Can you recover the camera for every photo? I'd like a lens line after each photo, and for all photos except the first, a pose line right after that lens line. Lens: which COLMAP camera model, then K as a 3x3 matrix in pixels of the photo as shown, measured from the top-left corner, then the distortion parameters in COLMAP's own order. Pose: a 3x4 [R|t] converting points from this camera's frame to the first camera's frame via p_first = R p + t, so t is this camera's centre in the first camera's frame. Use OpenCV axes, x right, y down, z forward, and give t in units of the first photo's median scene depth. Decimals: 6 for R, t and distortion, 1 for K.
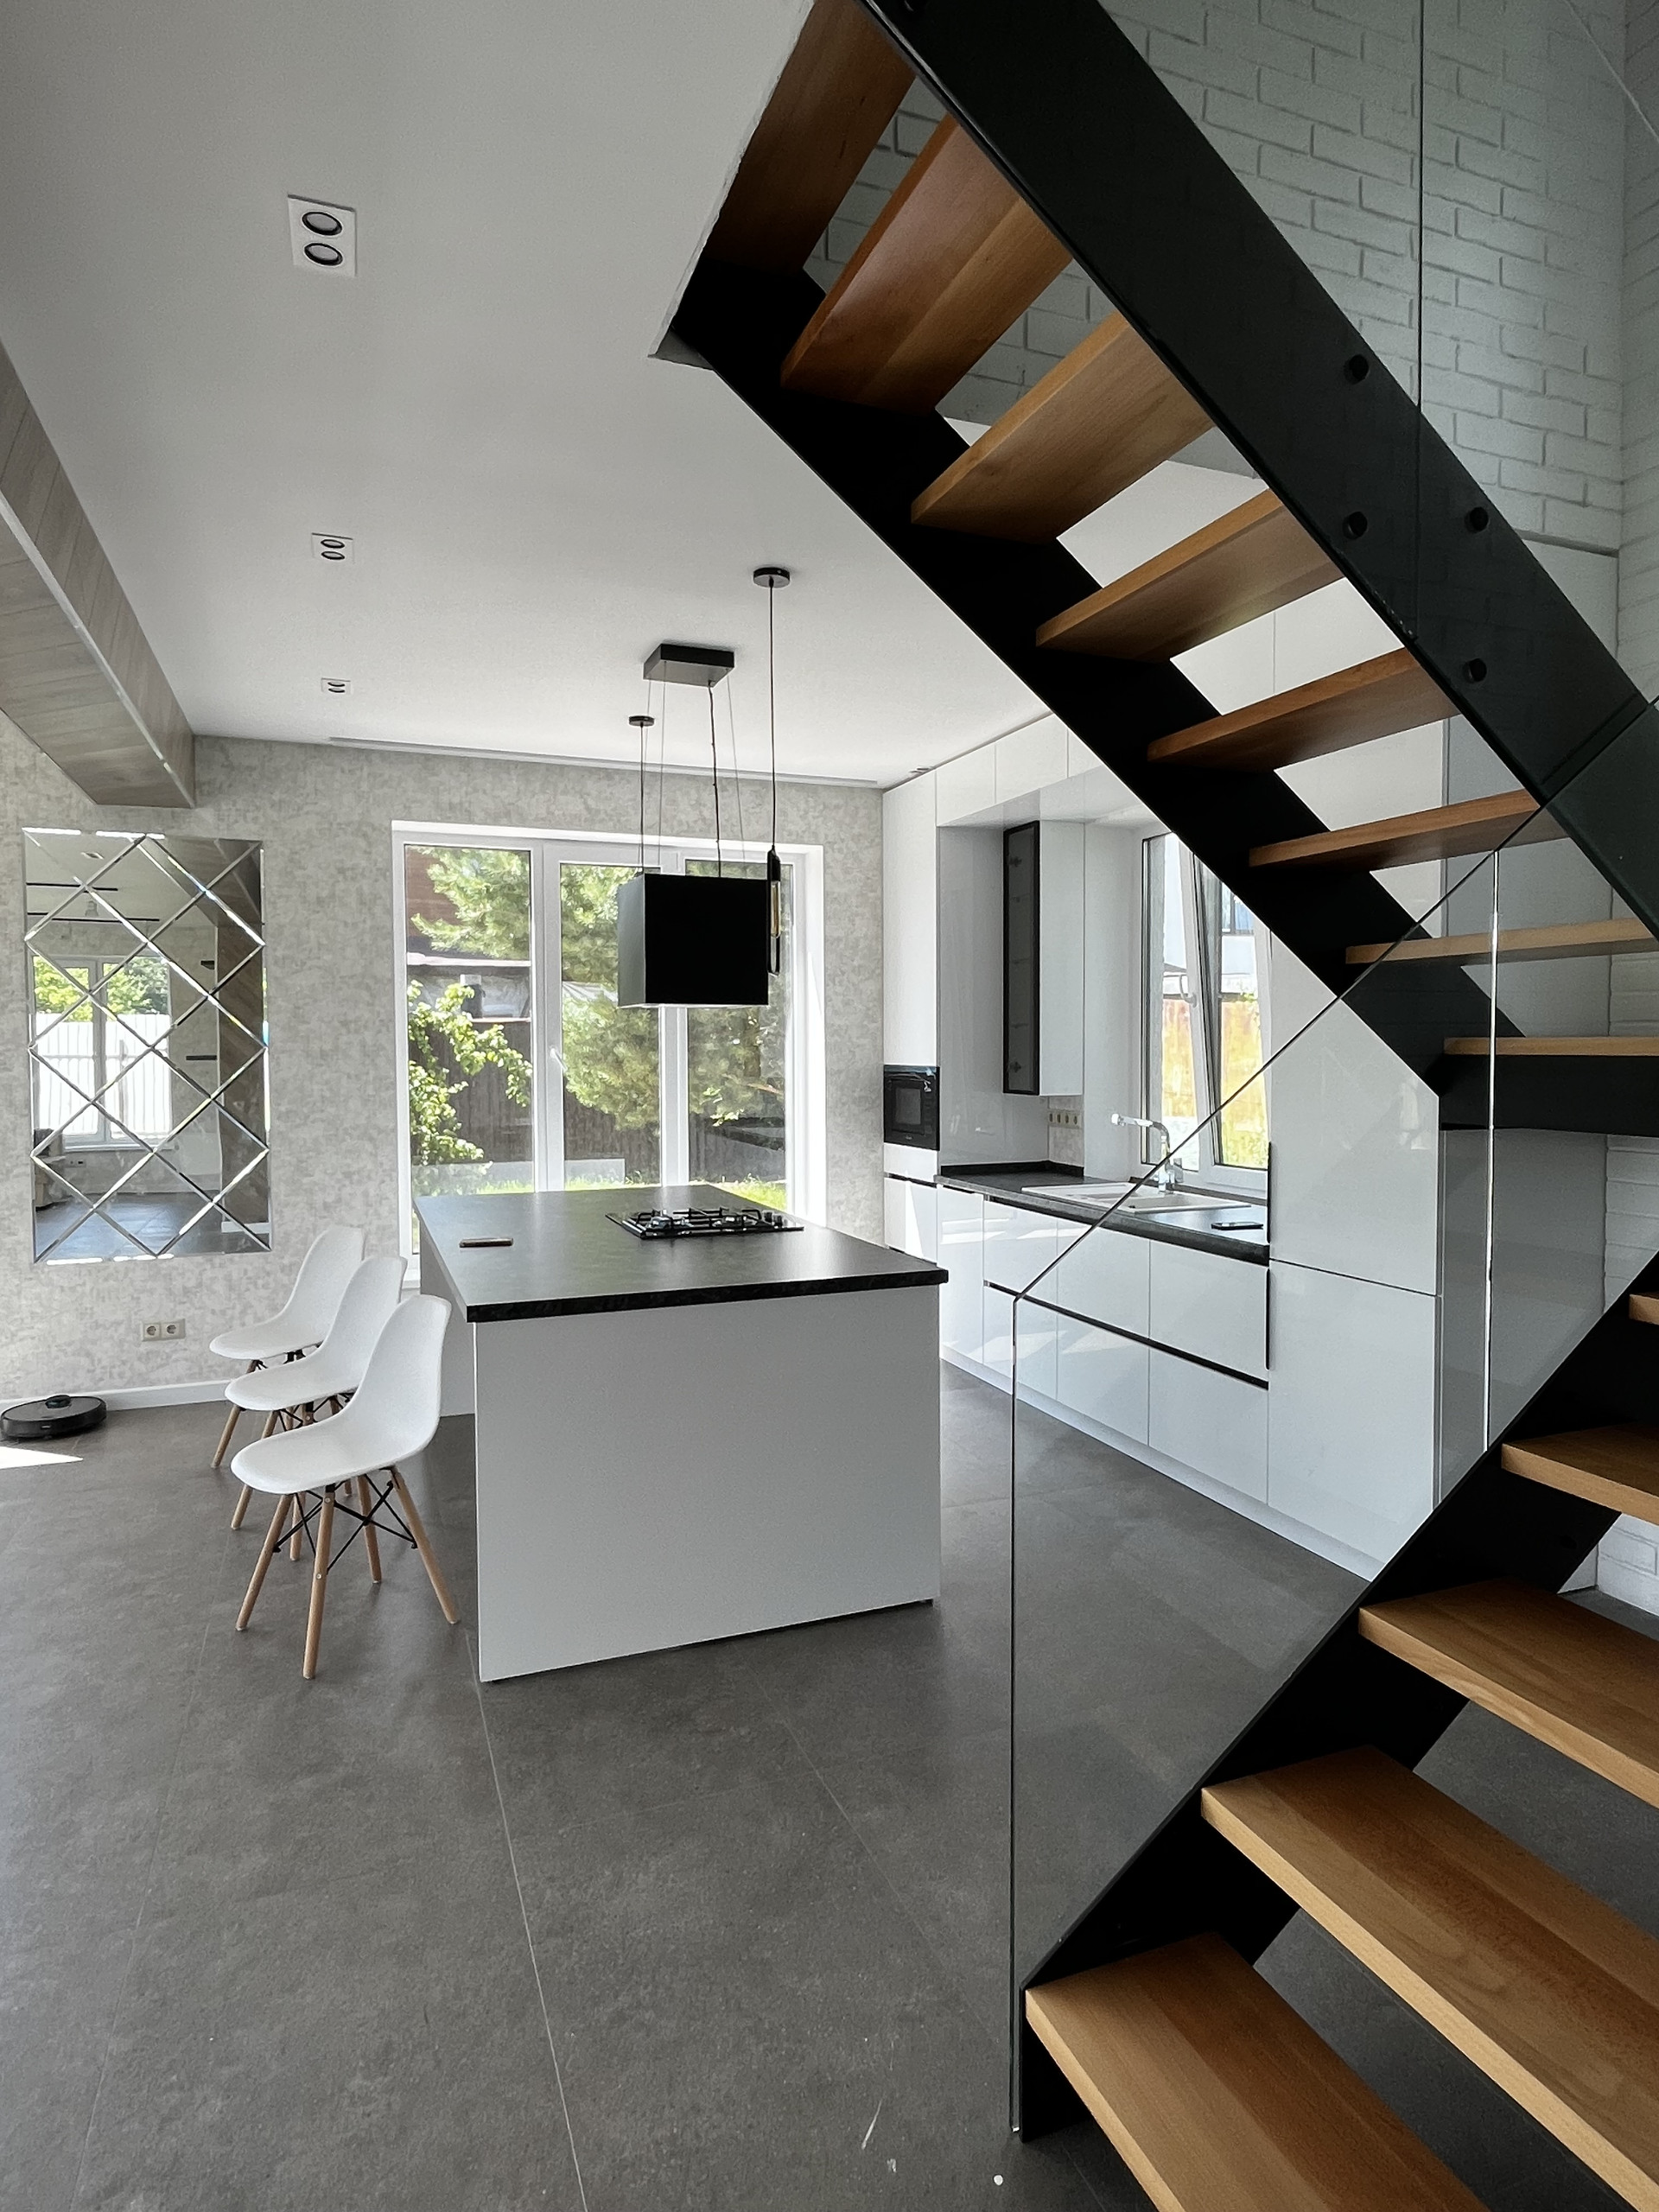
lens RADIAL K [[1258.1, 0, 835.6], [0, 1258.1, 1107.6], [0, 0, 1]] dist [-0.004737, -0.001958]
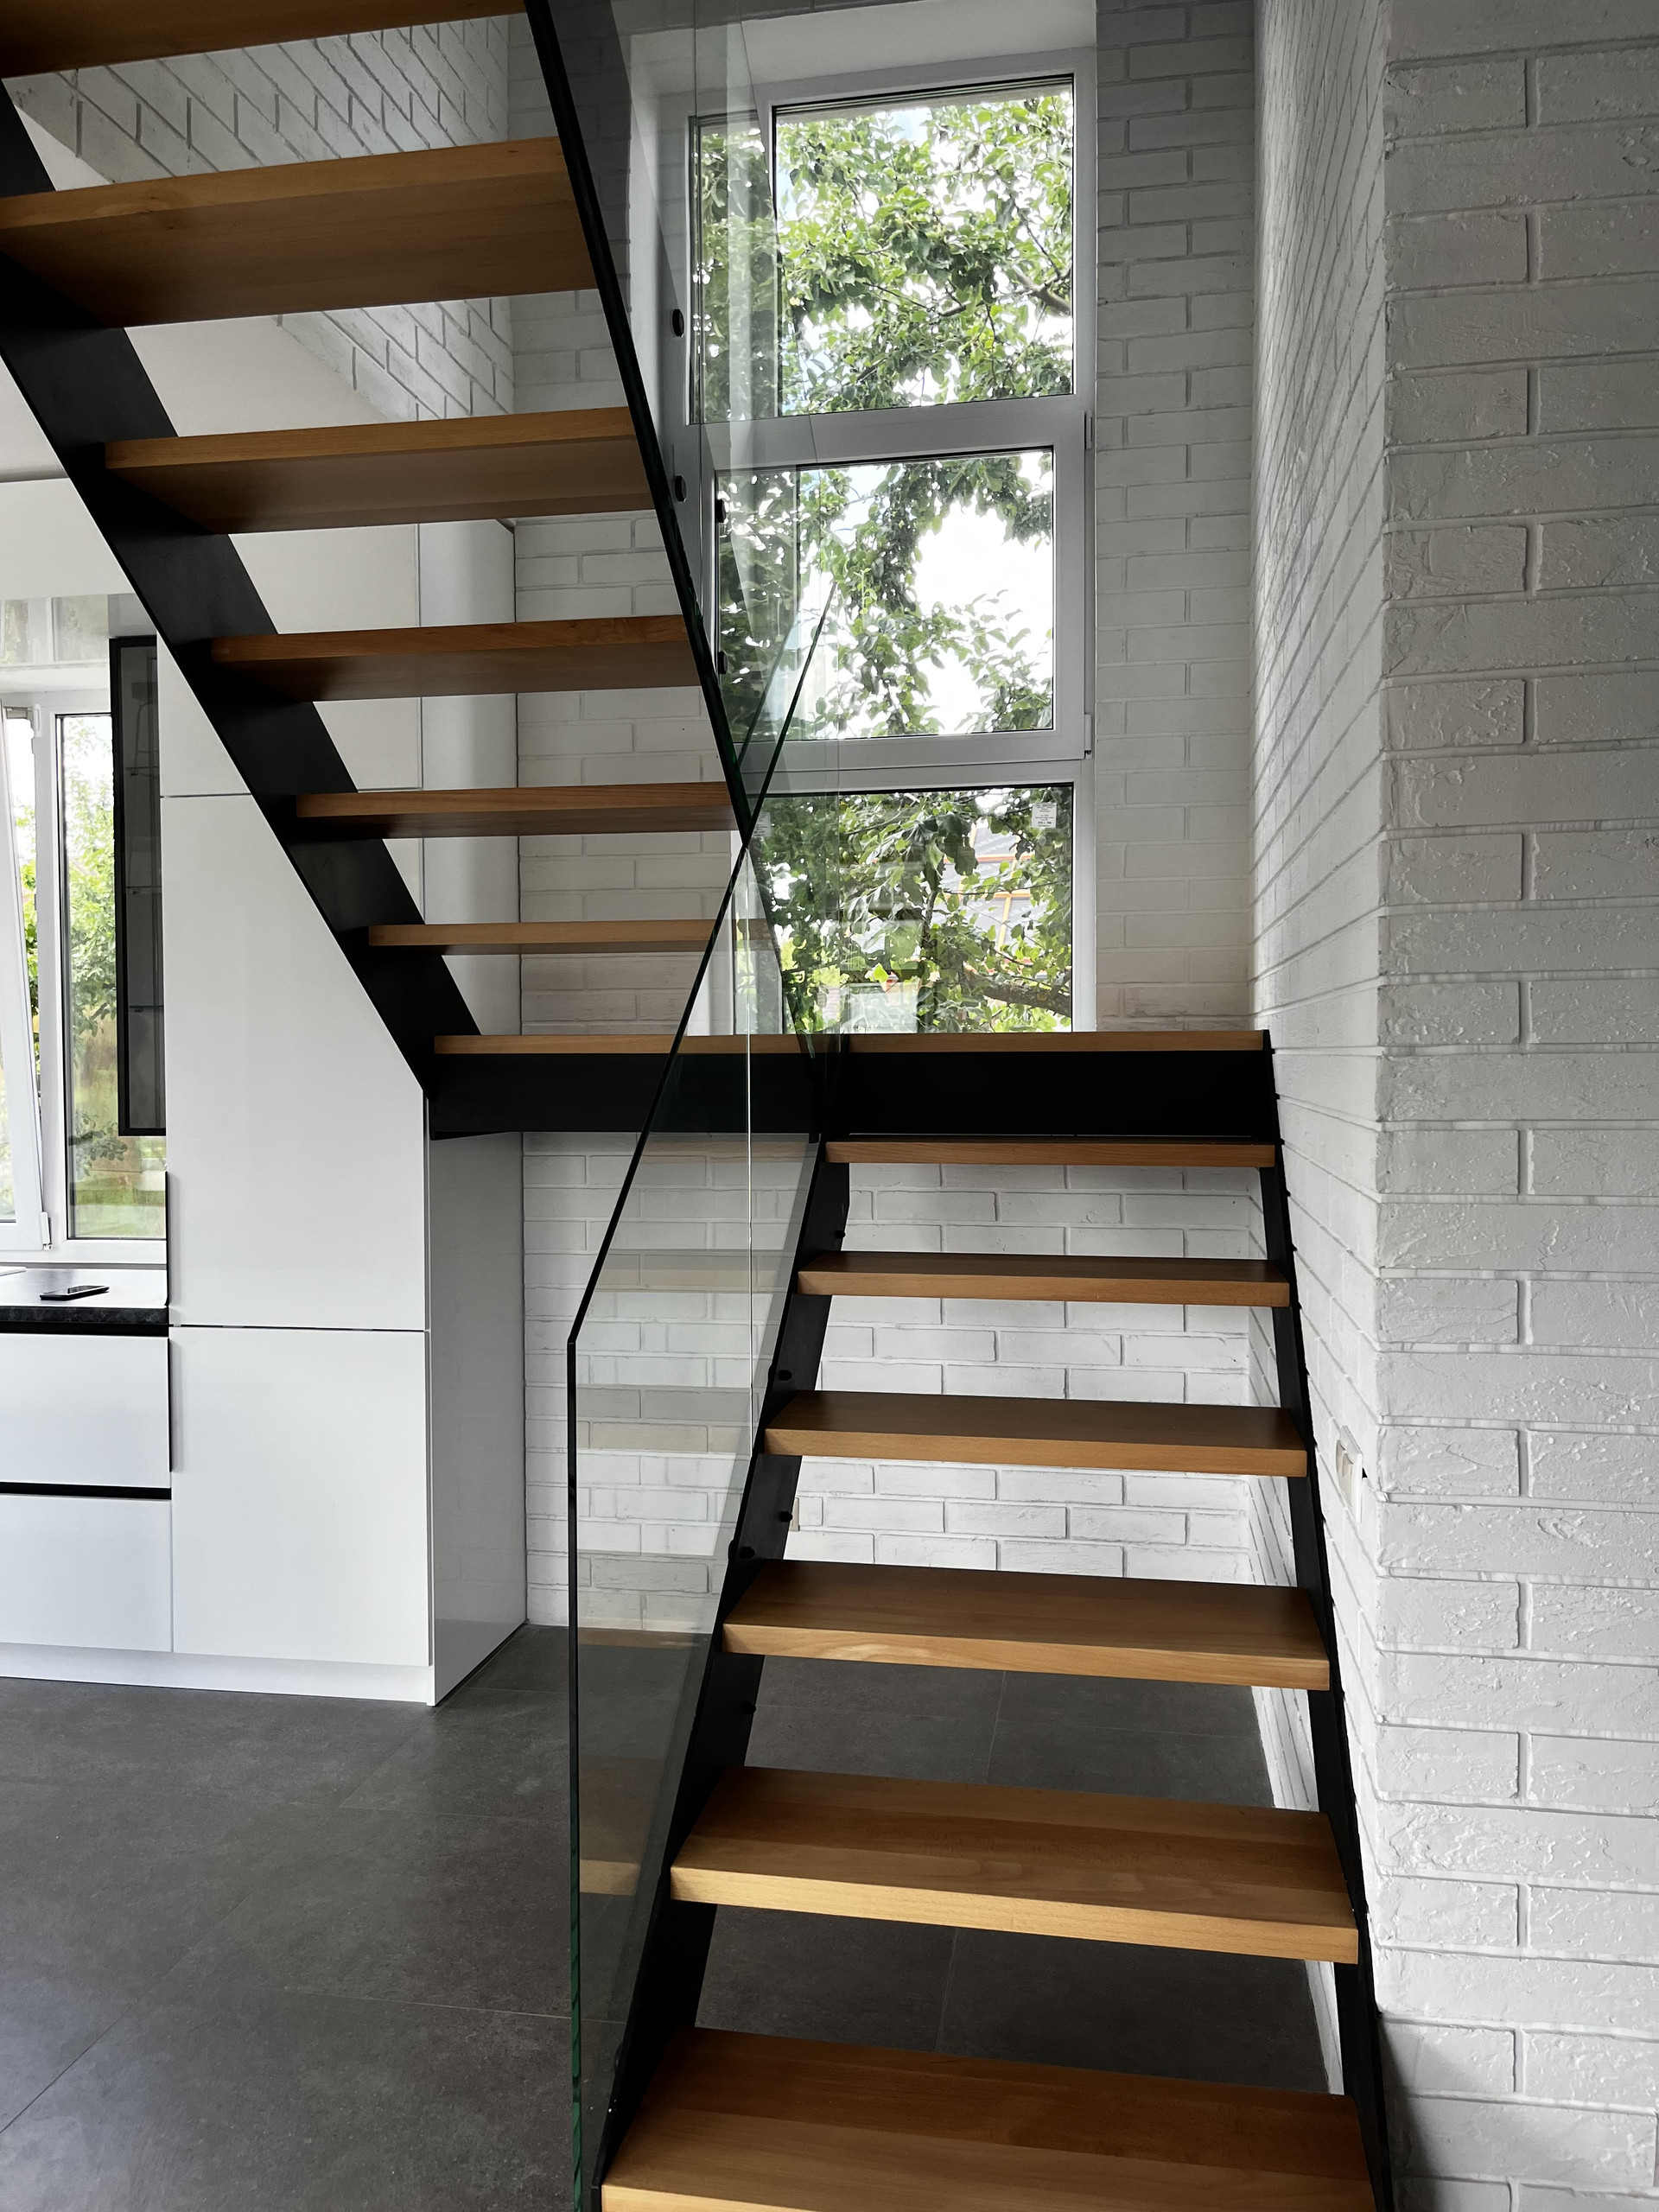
lens RADIAL K [[1677.8, 0, 830.8], [0, 1677.8, 1104.3], [0, 0, 1]] dist [0.070970, -0.103655]
pose [[0.526883, -0.027891, 0.849480, -0.415625], [0.043370, 0.999042, 0.005902, -0.002536], [-0.848831, 0.033732, 0.527588, 0.155412]]
